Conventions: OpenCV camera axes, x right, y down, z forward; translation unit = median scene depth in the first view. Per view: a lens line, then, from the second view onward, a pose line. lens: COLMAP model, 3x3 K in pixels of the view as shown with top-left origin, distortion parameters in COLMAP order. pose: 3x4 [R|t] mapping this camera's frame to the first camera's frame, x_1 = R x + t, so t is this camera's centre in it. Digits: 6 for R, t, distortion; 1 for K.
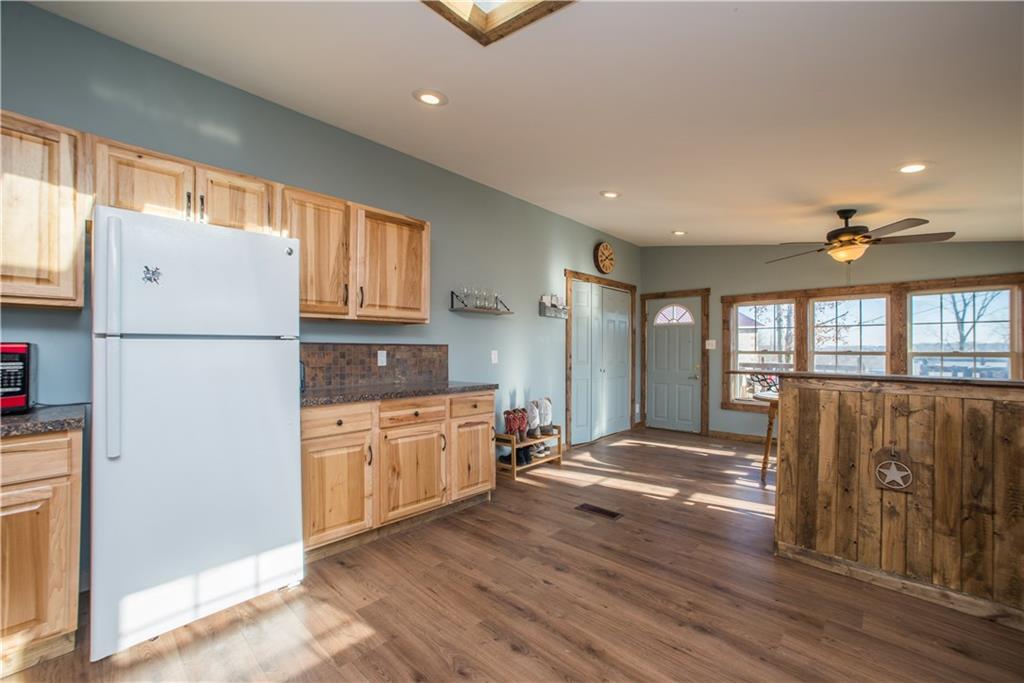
lens RADIAL K [[420.4, 0, 518.0], [0, 420.4, 340.9], [0, 0, 1]] dist [0.003908, 0.001282]
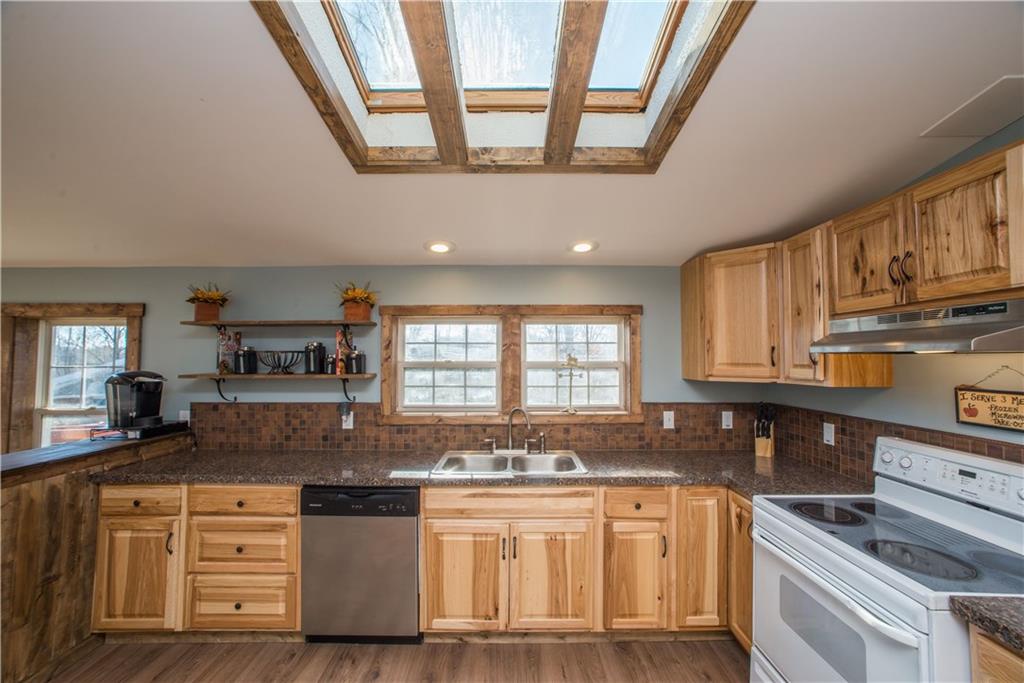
lens RADIAL K [[420.4, 0, 511.7], [0, 420.4, 345.9], [0, 0, 1]] dist [0.003908, 0.001282]
pose [[-0.676113, 0.019738, 0.736534, -0.332846], [-0.019727, 0.998798, -0.044875, -0.112477], [-0.736534, -0.044870, -0.674911, 0.613880]]
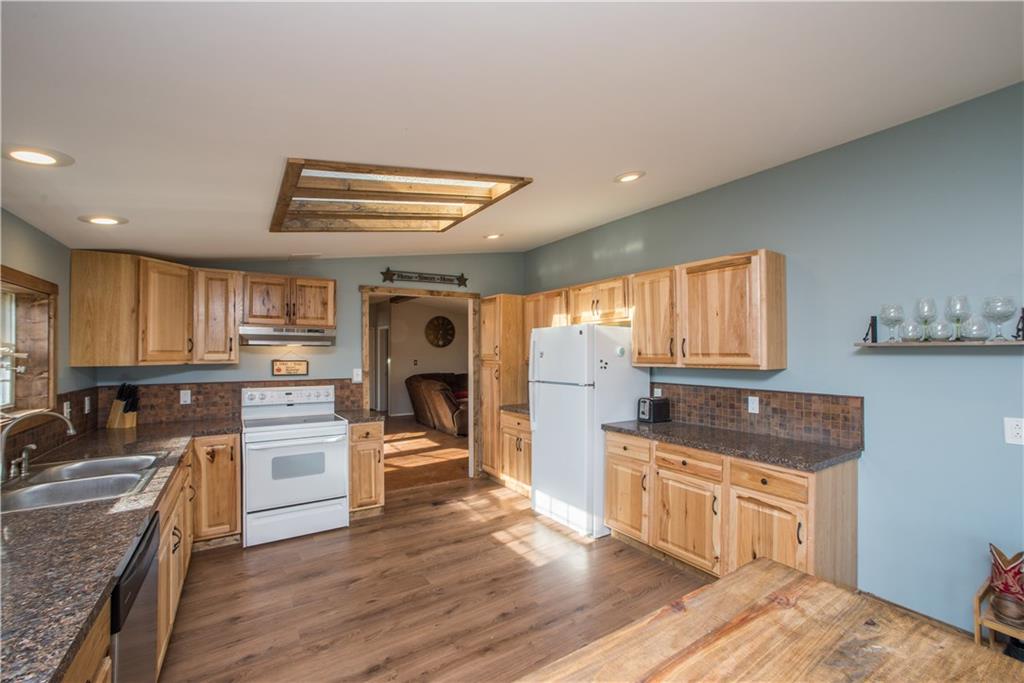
lens RADIAL K [[420.4, 0, 512.7], [0, 420.4, 349.1], [0, 0, 1]] dist [0.003908, 0.001282]
pose [[-0.209165, -0.010152, -0.977828, 0.834810], [0.020323, 0.999685, -0.014726, -0.094676], [0.977669, -0.022953, -0.208892, 0.802019]]
